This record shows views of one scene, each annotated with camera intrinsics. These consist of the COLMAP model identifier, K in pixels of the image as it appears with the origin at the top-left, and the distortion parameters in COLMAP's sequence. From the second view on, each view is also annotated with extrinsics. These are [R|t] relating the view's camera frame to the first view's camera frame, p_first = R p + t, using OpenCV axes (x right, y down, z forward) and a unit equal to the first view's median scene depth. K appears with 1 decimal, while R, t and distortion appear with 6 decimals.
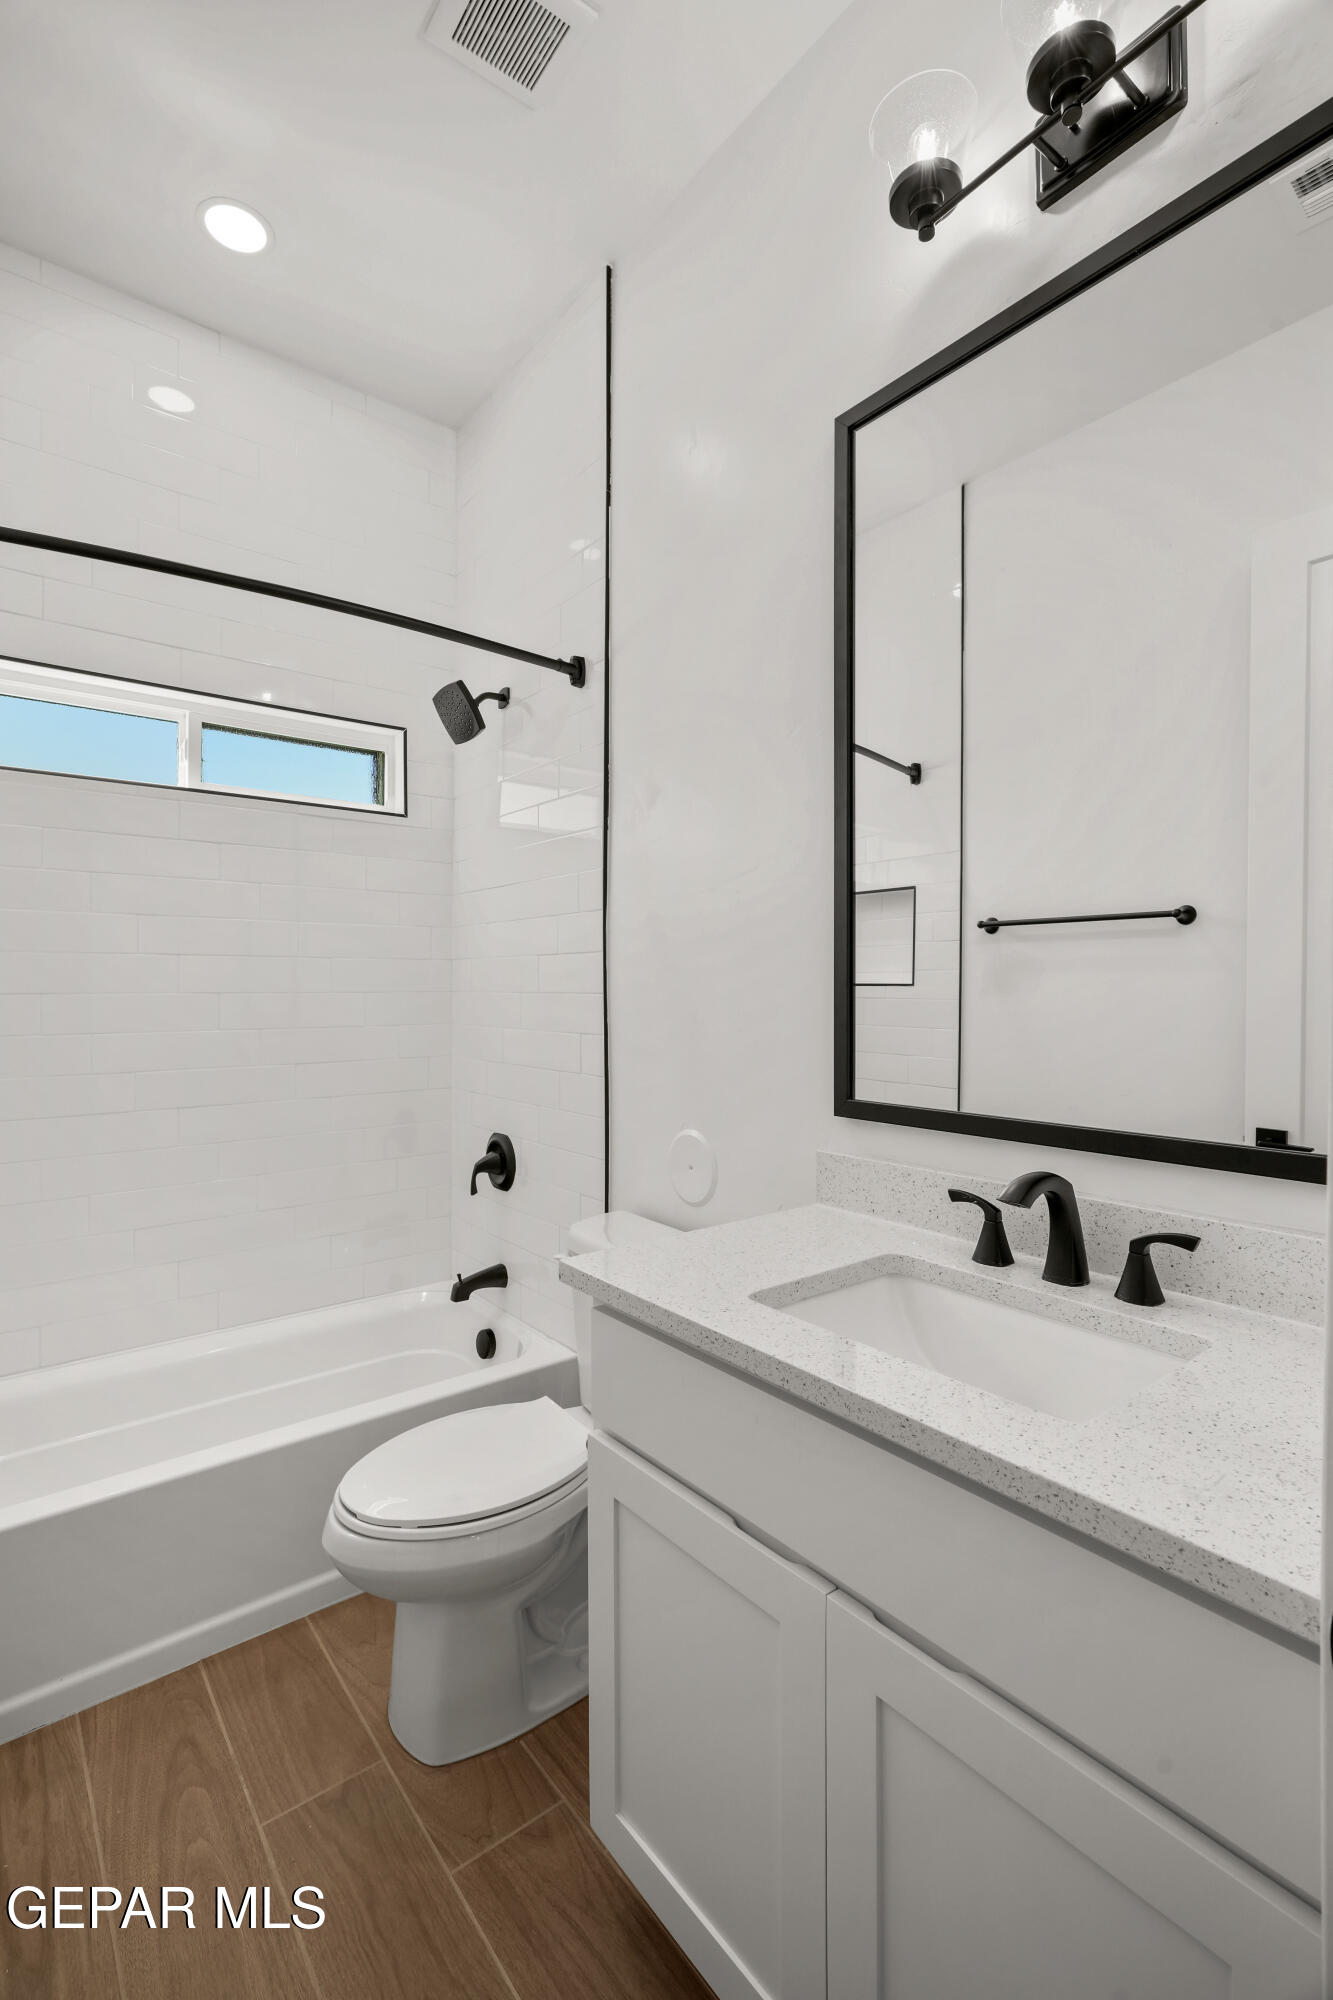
lens RADIAL K [[901.0, 0, 656.8], [0, 901.0, 988.4], [0, 0, 1]] dist [-0.010272, 0.005309]
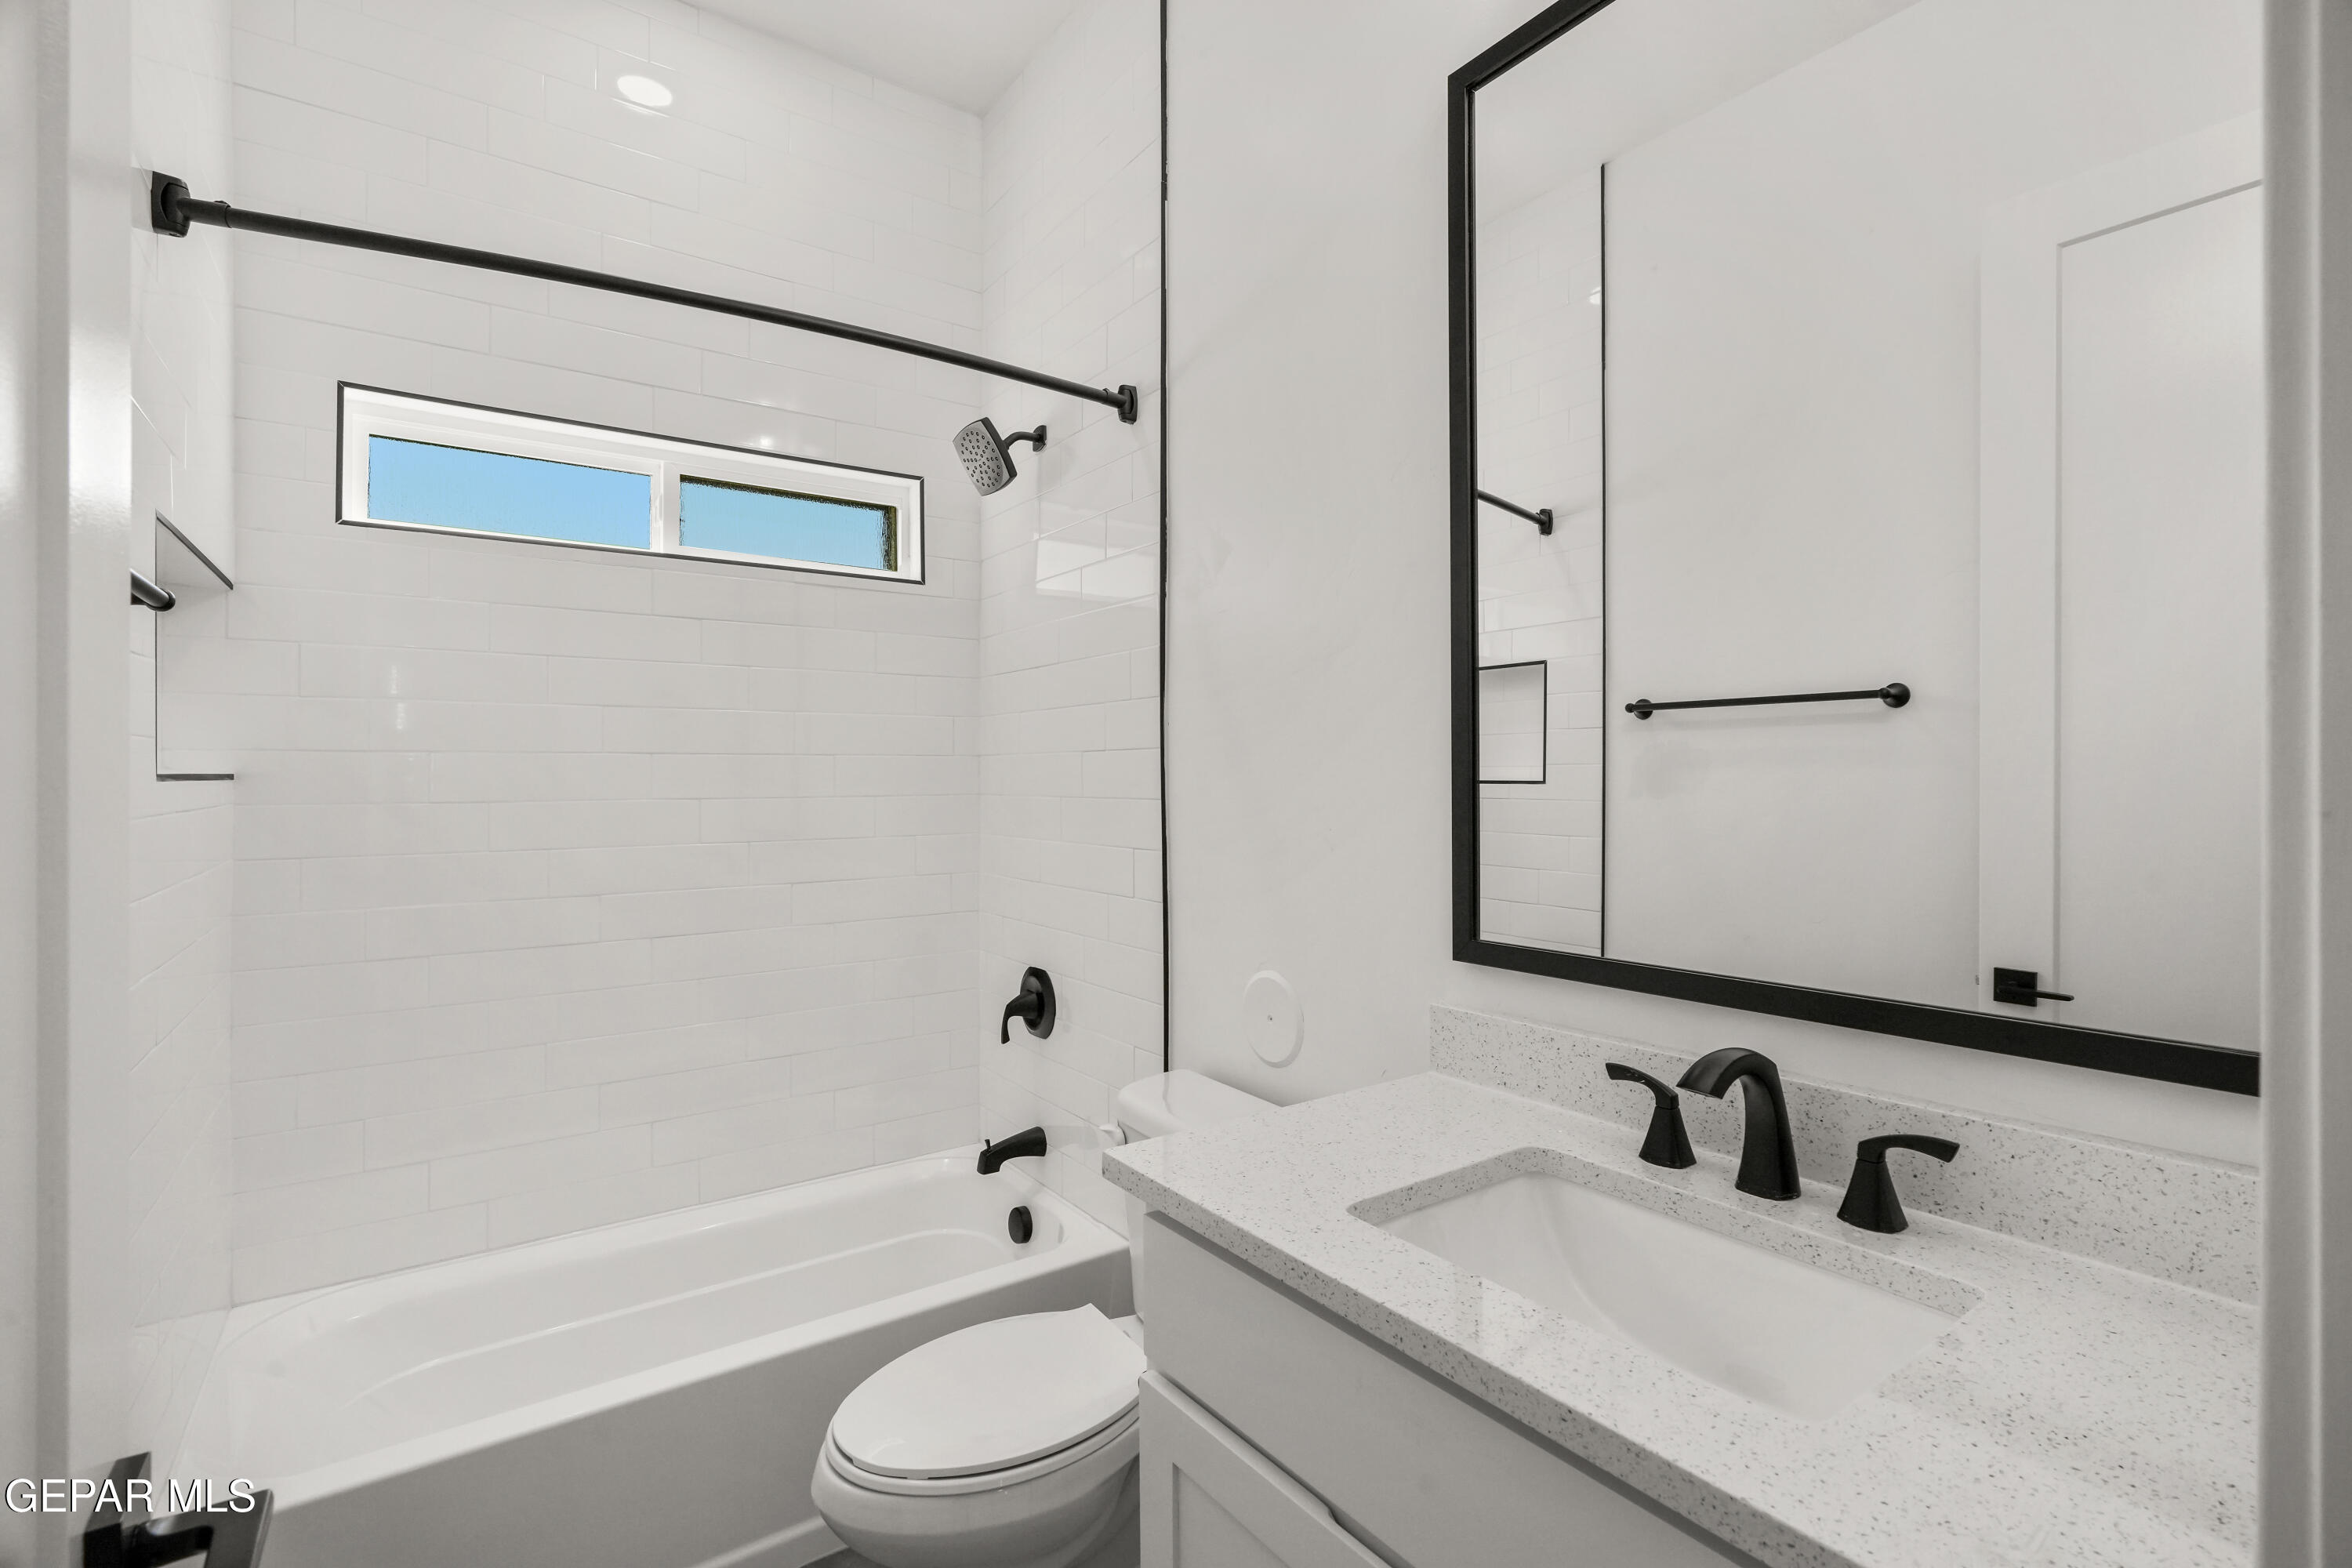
lens RADIAL K [[1059.5, 0, 1174.3], [0, 1059.5, 769.7], [0, 0, 1]] dist [-0.010272, 0.005309]
pose [[0.998727, -0.004023, -0.050278, 0.001366], [0.003665, 0.999967, -0.007211, -0.019563], [0.050306, 0.007018, 0.998709, 0.065410]]
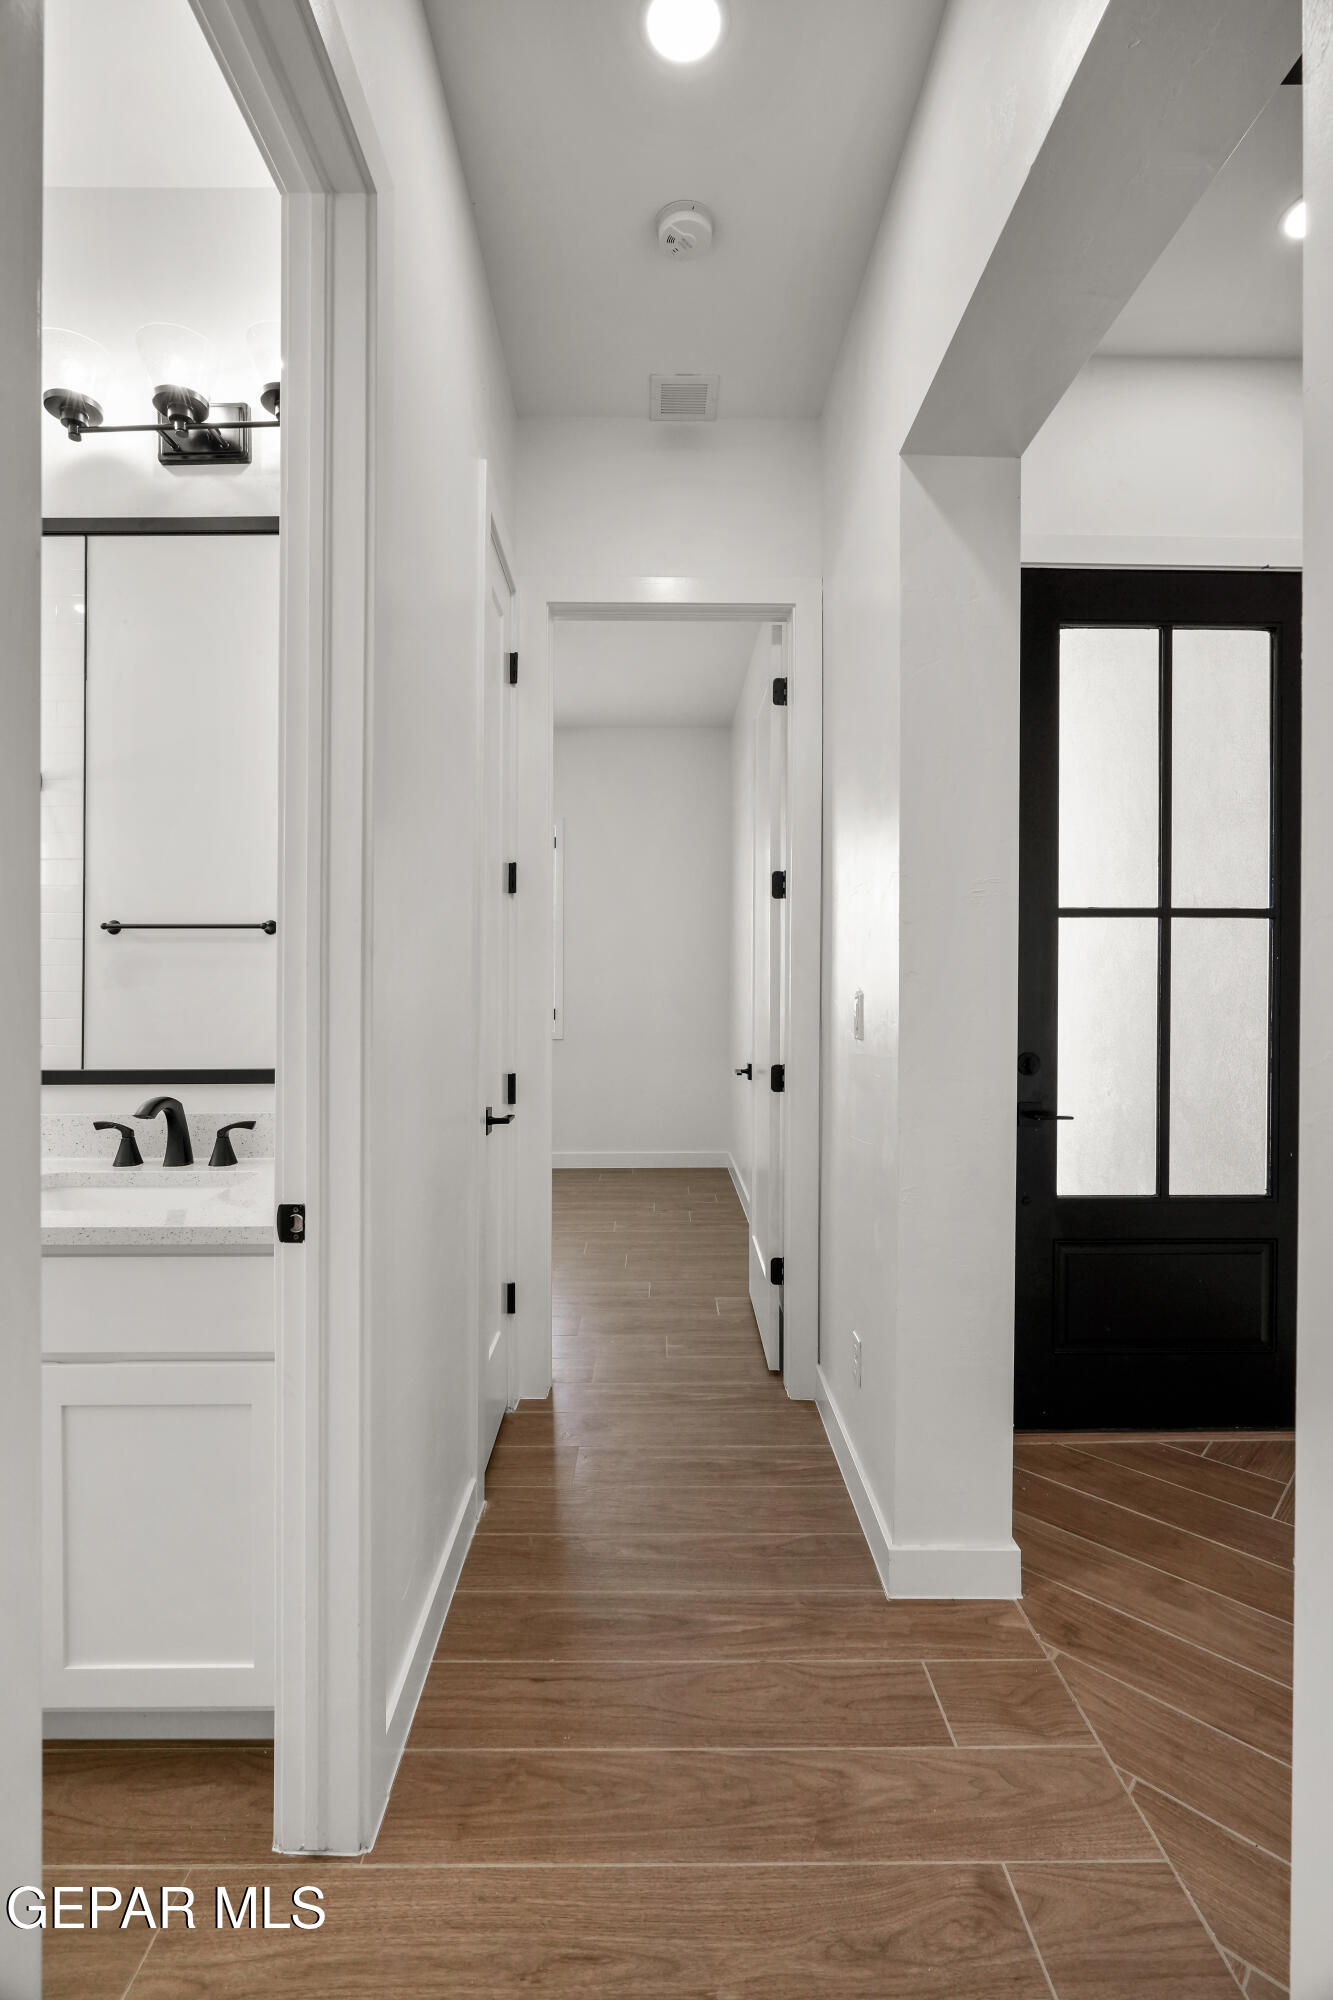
lens RADIAL K [[901.0, 0, 669.8], [0, 901.0, 974.9], [0, 0, 1]] dist [-0.010272, 0.005309]
pose [[0.603379, 0.000878, 0.797454, -0.227477], [0.004175, 0.999982, -0.004259, -0.001396], [-0.797443, 0.005899, 0.603365, -0.517173]]
